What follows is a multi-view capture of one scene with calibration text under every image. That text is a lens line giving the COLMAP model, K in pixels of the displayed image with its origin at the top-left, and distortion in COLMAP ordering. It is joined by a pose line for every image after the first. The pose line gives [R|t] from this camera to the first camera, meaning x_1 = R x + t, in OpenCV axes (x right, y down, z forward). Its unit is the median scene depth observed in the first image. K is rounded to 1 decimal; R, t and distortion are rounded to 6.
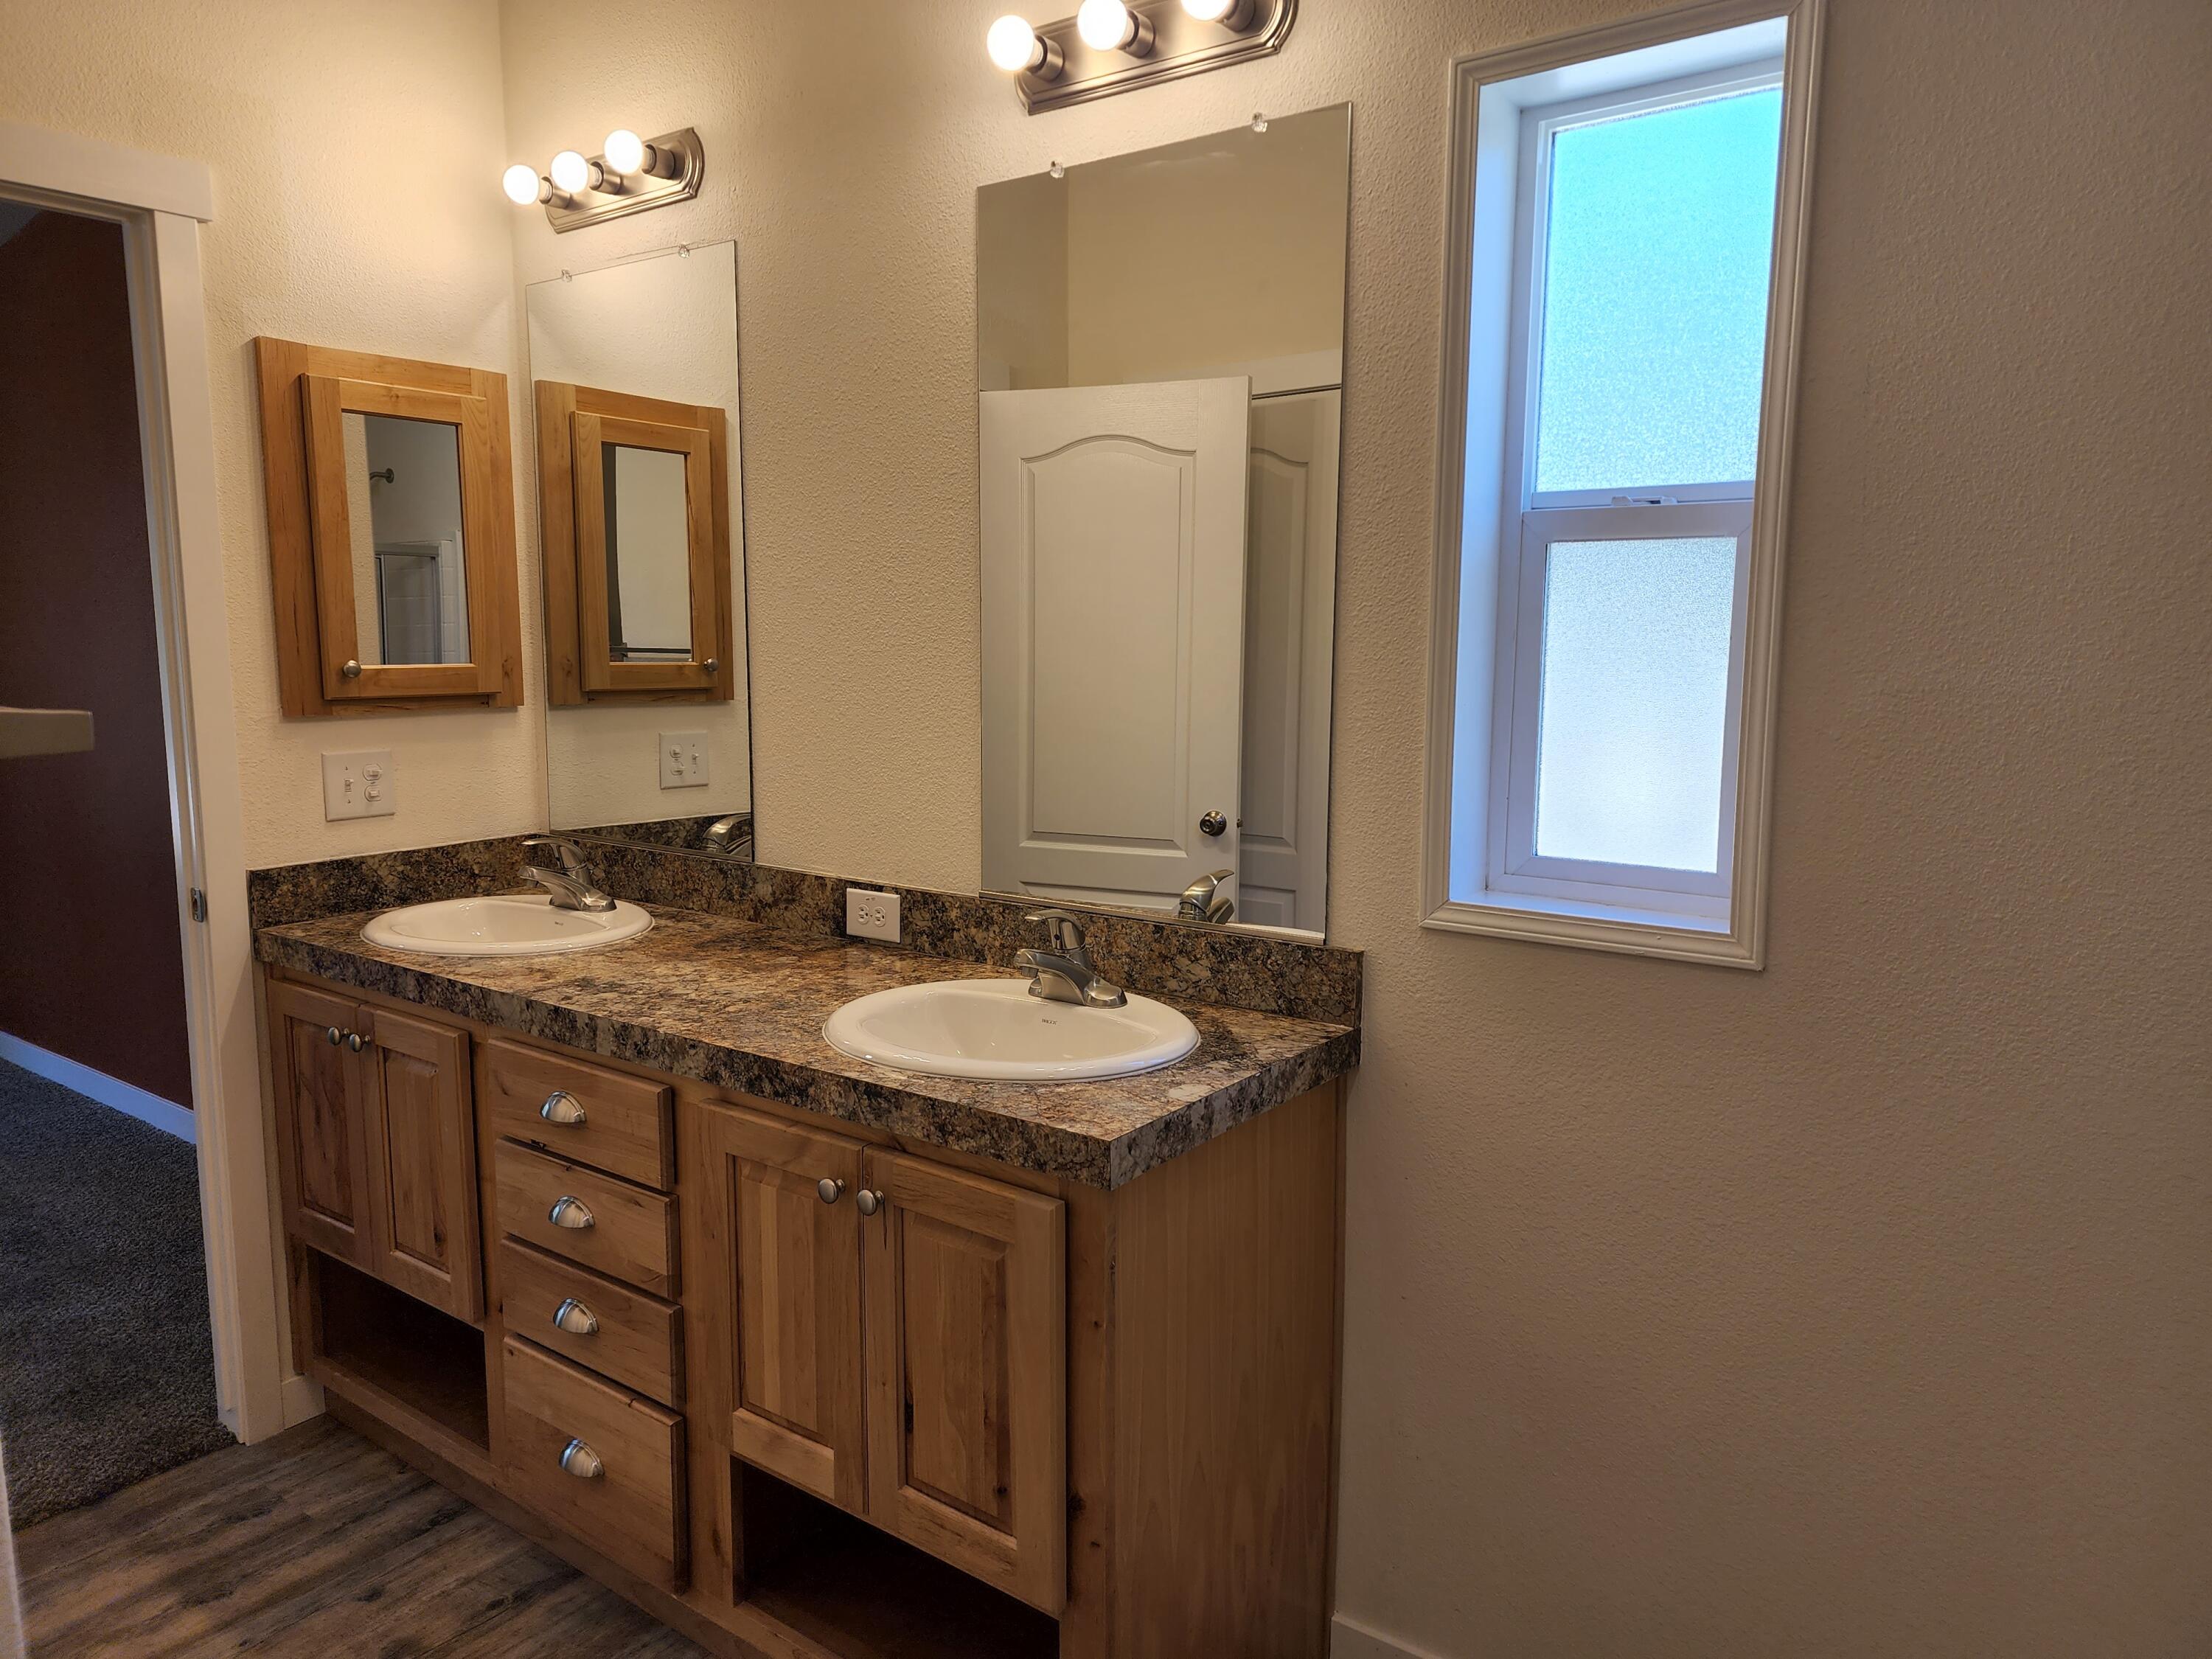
lens RADIAL K [[1430.6, 0, 1109.0], [0, 1430.6, 816.3], [0, 0, 1]] dist [-0.003056, -0.003196]
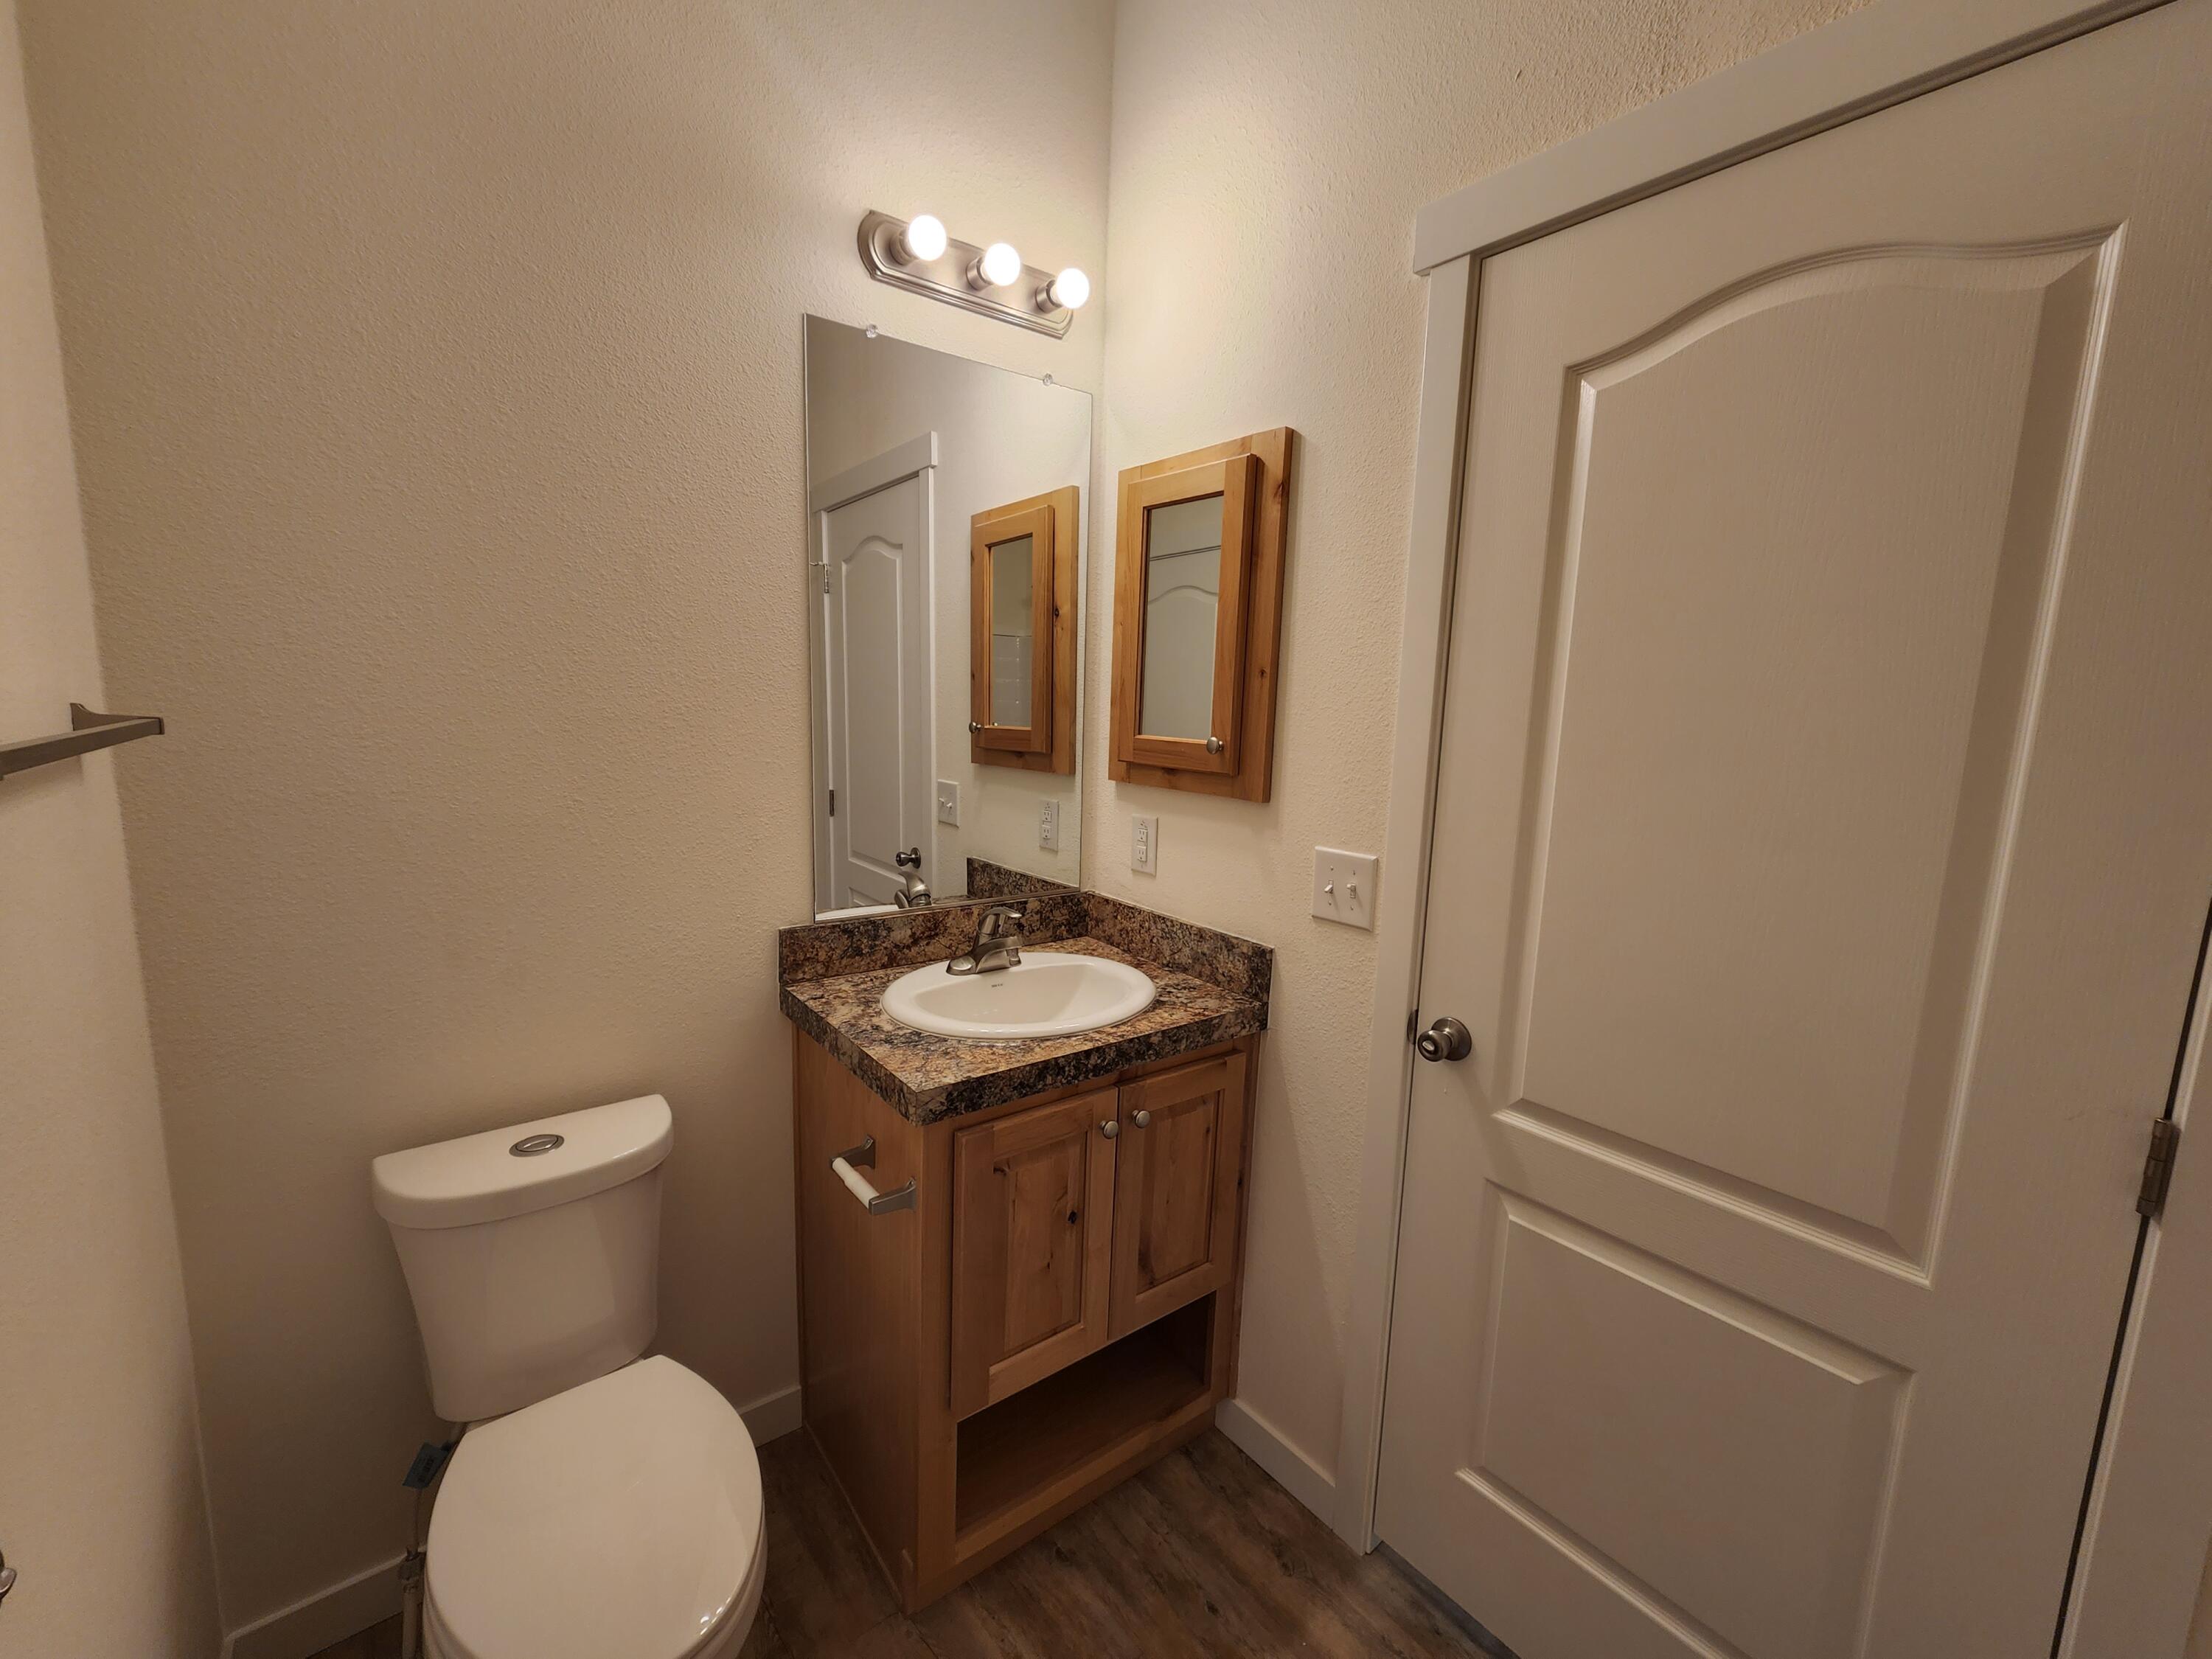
lens RADIAL K [[922.9, 0, 1106.0], [0, 922.9, 829.5], [0, 0, 1]] dist [-0.000125, -0.000013]
pose [[0.296457, -0.130339, 0.946110, -0.859501], [0.095617, 0.989717, 0.106385, -0.090398], [-0.950248, 0.058925, 0.305871, 0.621343]]
